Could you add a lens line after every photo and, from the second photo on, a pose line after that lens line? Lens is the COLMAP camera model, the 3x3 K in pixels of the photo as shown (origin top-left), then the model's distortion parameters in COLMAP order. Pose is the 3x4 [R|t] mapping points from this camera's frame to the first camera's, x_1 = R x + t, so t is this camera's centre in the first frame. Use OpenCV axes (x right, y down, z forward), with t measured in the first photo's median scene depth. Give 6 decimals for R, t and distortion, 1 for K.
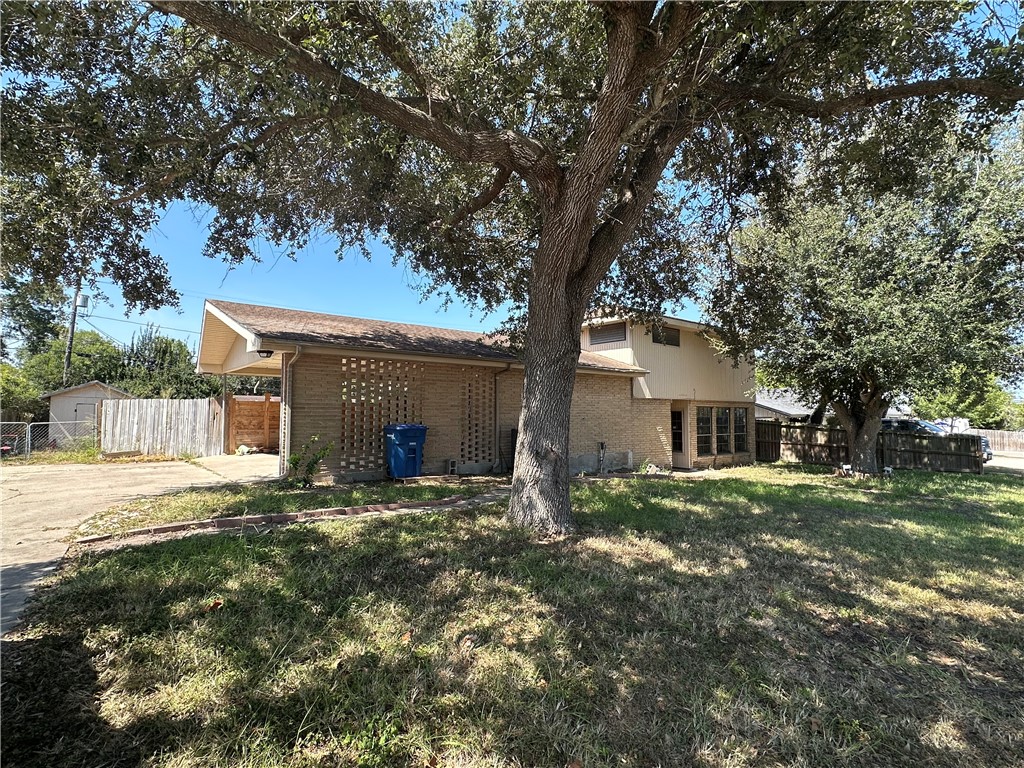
lens RADIAL K [[520.6, 0, 516.1], [0, 520.6, 384.1], [0, 0, 1]] dist [-0.004404, 0.002238]
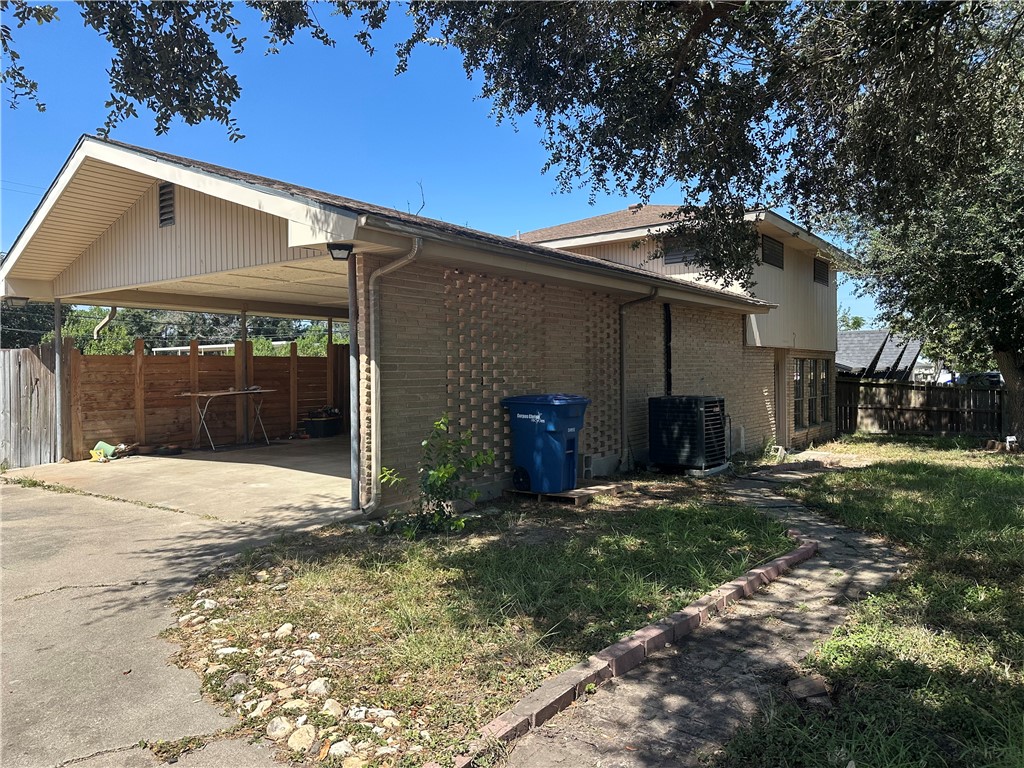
lens RADIAL K [[721.6, 0, 509.6], [0, 721.6, 382.2], [0, 0, 1]] dist [0.064581, -0.081012]
pose [[0.964745, -0.017022, 0.262634, -0.318140], [-0.001836, 0.997447, 0.071391, 0.007303], [-0.263179, -0.069357, 0.962251, 0.201726]]
